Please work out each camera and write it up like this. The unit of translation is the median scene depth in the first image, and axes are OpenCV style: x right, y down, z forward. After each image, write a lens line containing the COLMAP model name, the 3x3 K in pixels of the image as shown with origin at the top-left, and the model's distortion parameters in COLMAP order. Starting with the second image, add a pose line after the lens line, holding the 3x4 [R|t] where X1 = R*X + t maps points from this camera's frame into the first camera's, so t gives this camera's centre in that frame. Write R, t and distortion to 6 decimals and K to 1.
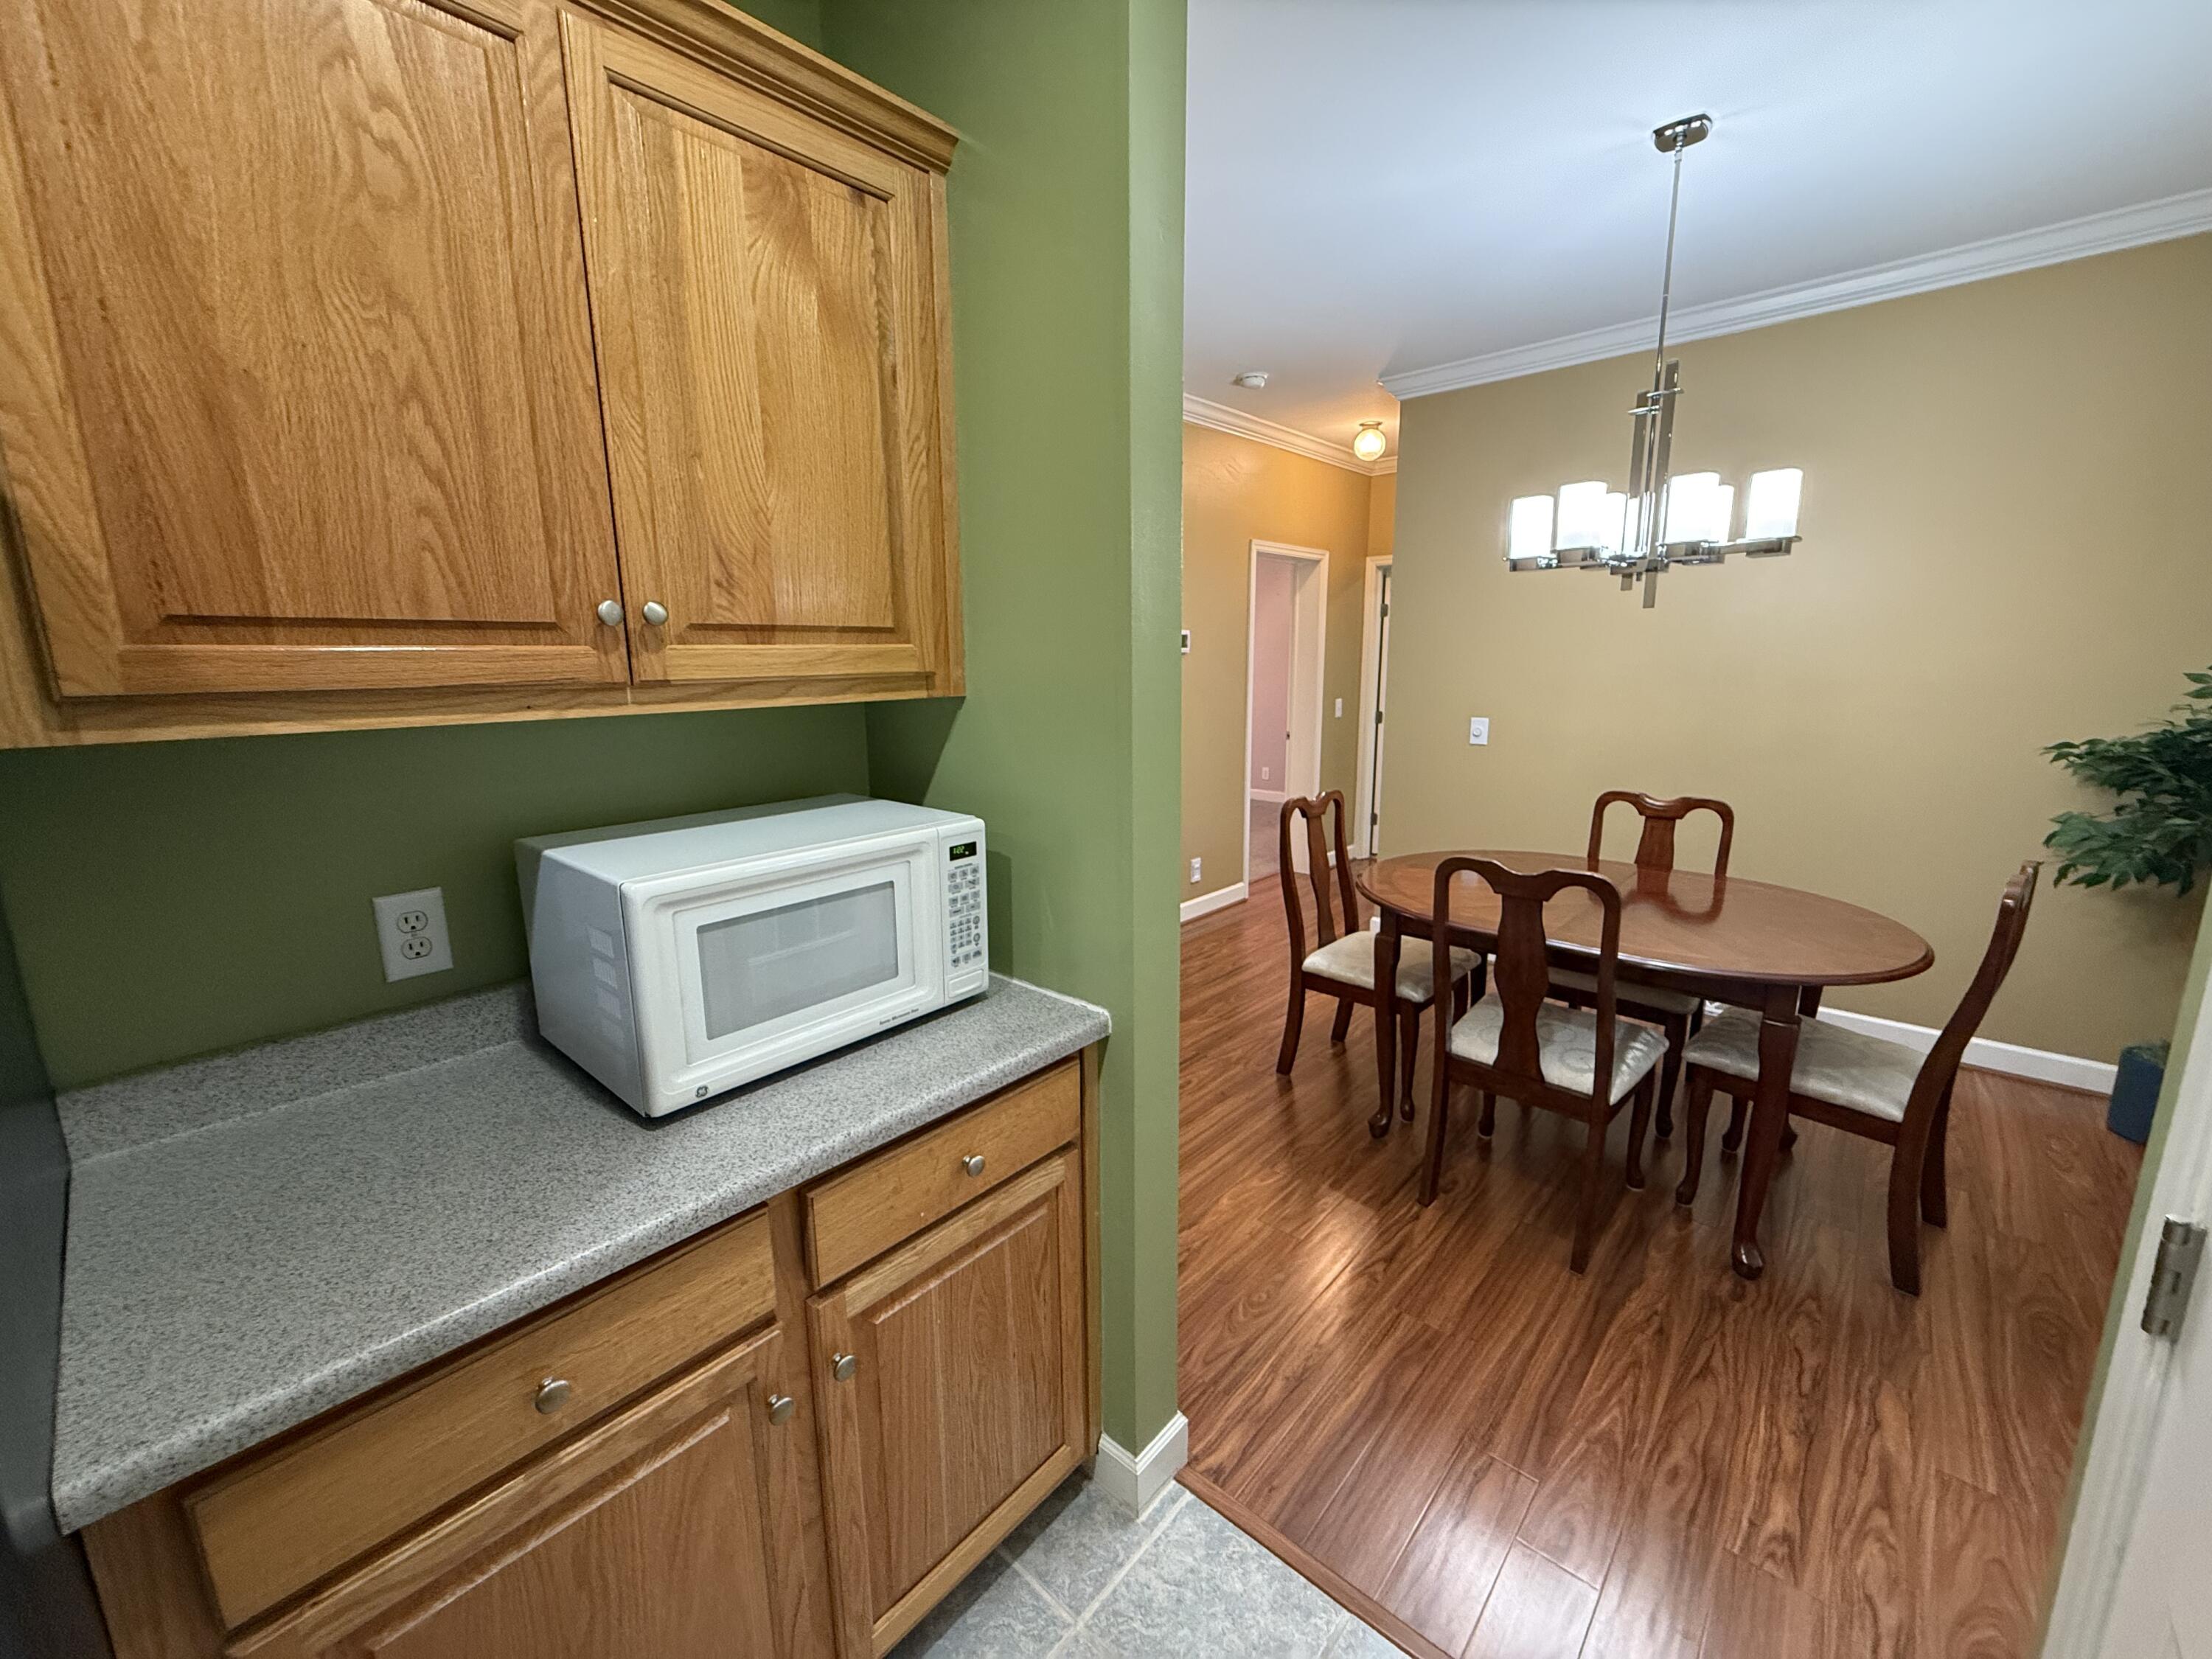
lens RADIAL K [[886.9, 0, 1106.0], [0, 886.9, 829.5], [0, 0, 1]] dist [0.006848, -0.000133]
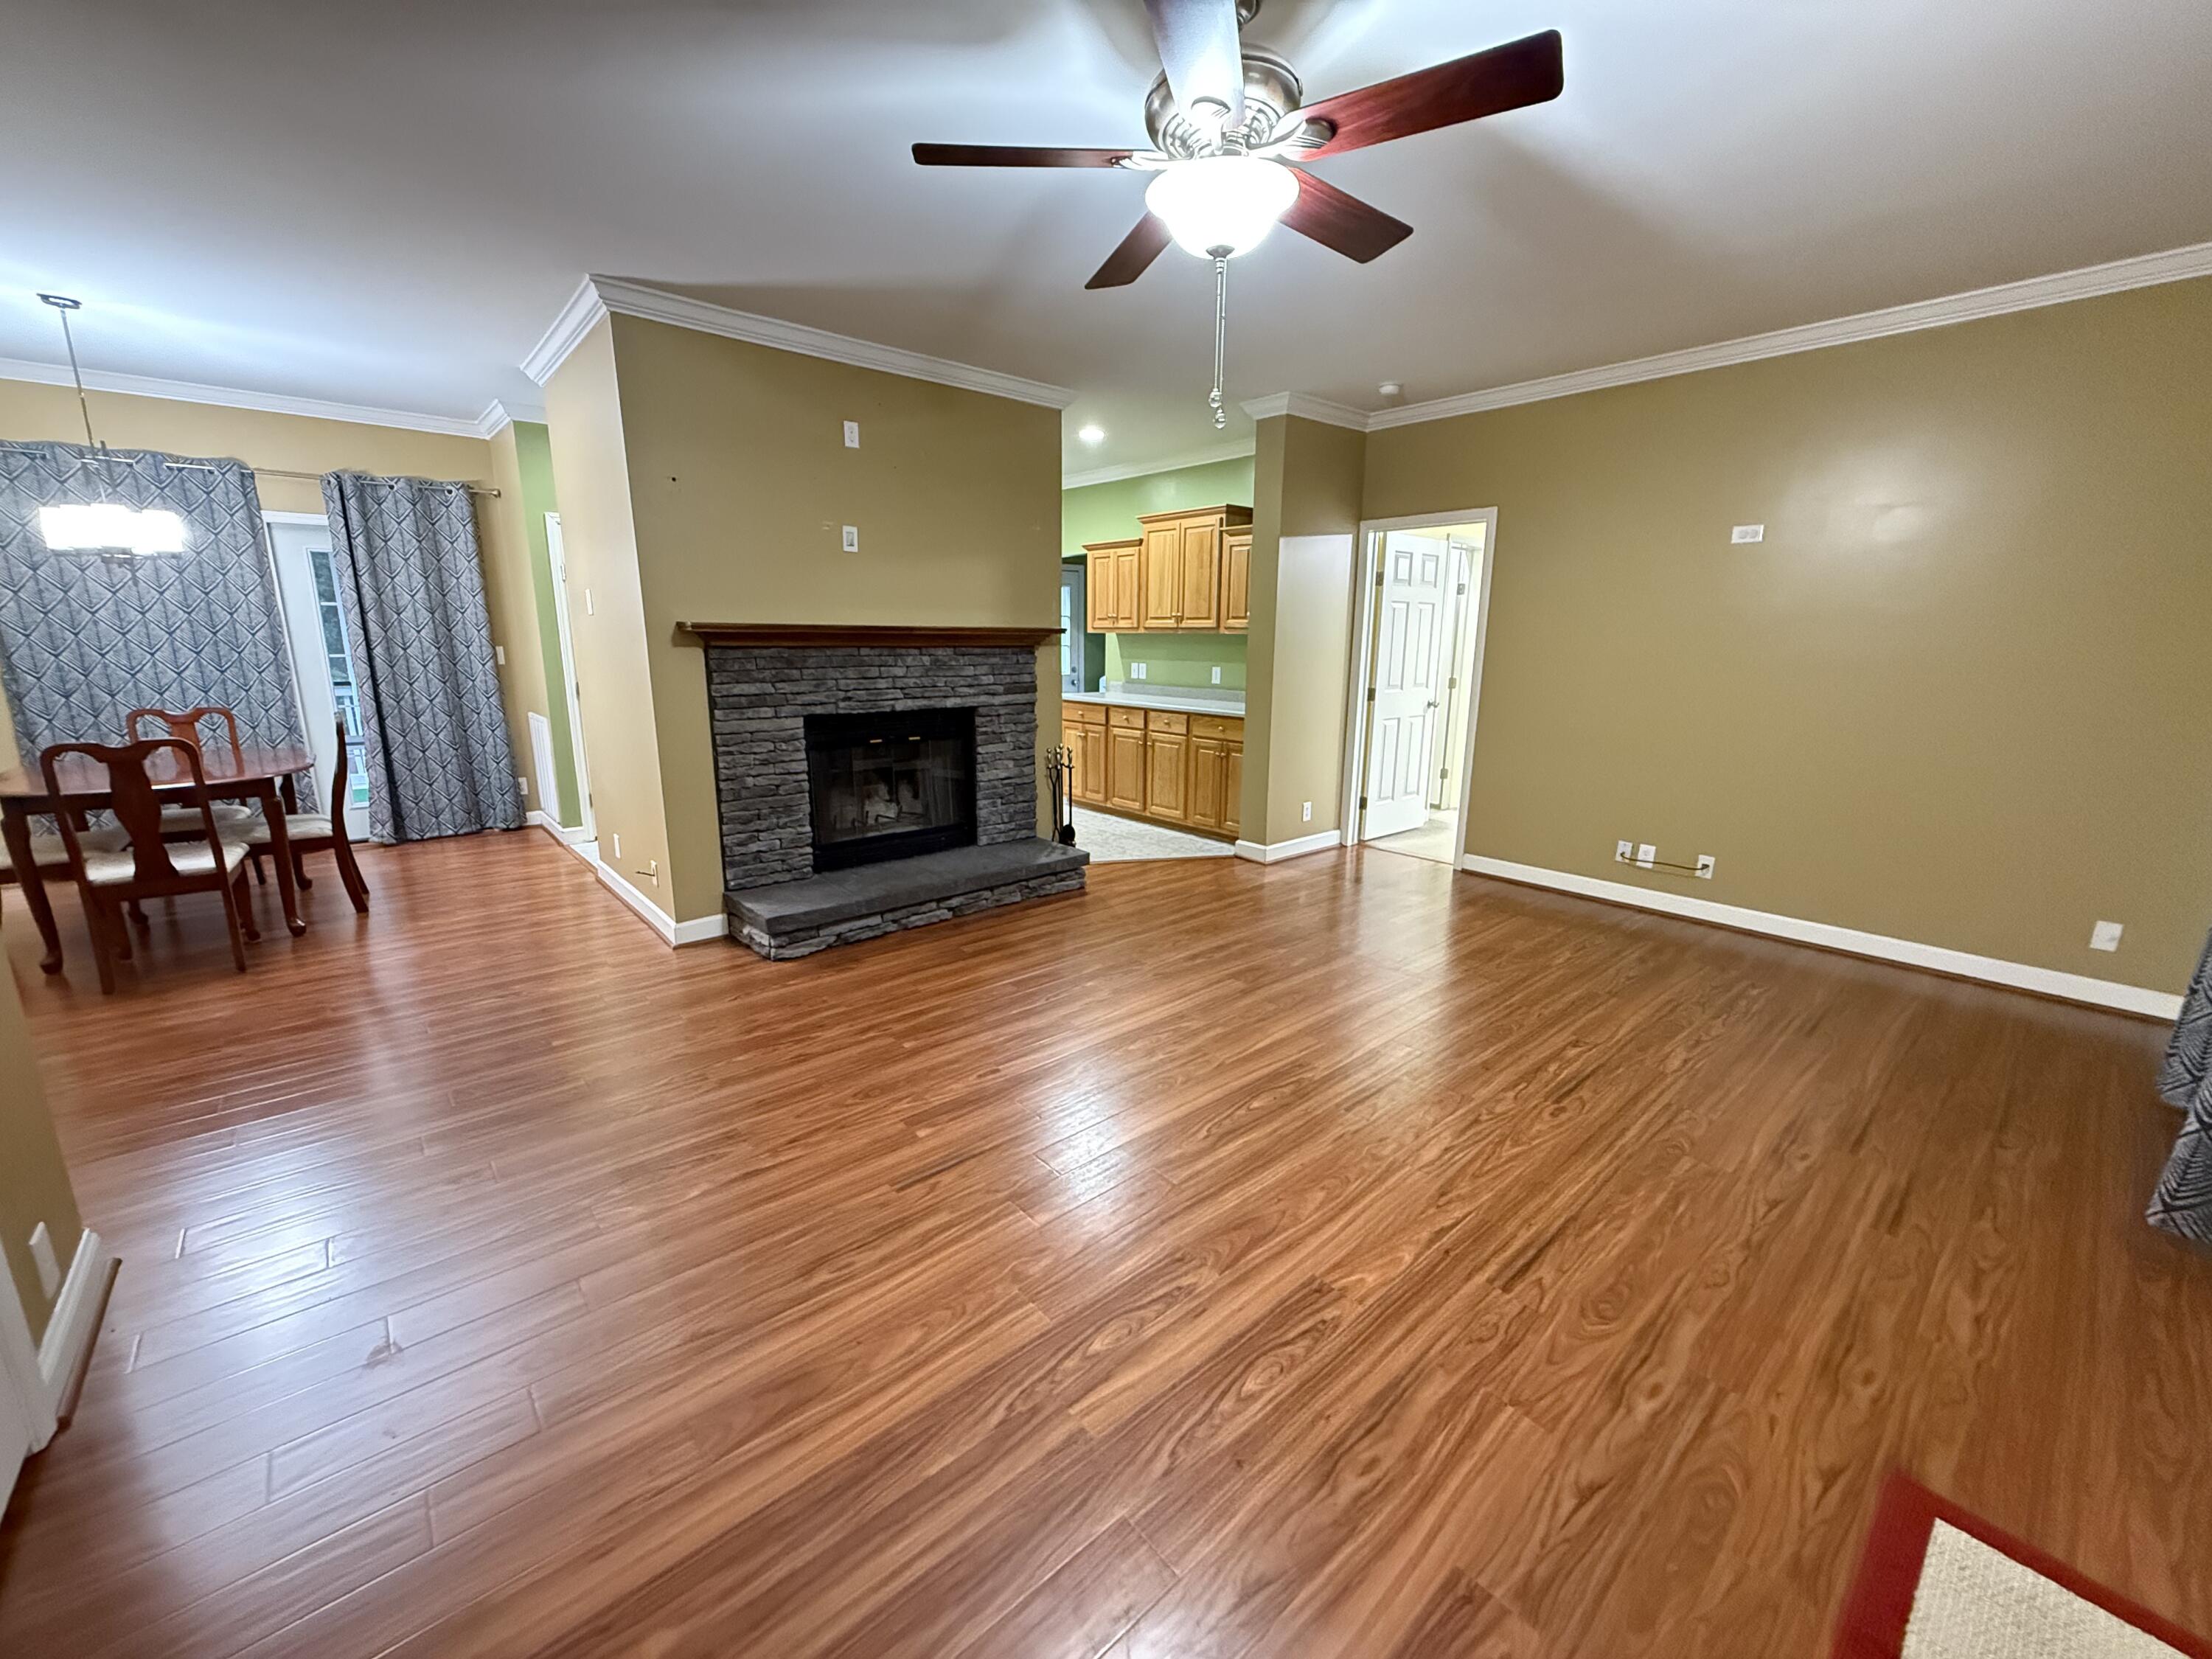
lens RADIAL K [[886.9, 0, 1106.0], [0, 886.9, 829.5], [0, 0, 1]] dist [0.006848, -0.000133]
pose [[0.118505, -0.208171, 0.970887, -0.860442], [0.184238, 0.965408, 0.184508, 0.208576], [-0.975711, 0.157009, 0.152759, -0.903095]]
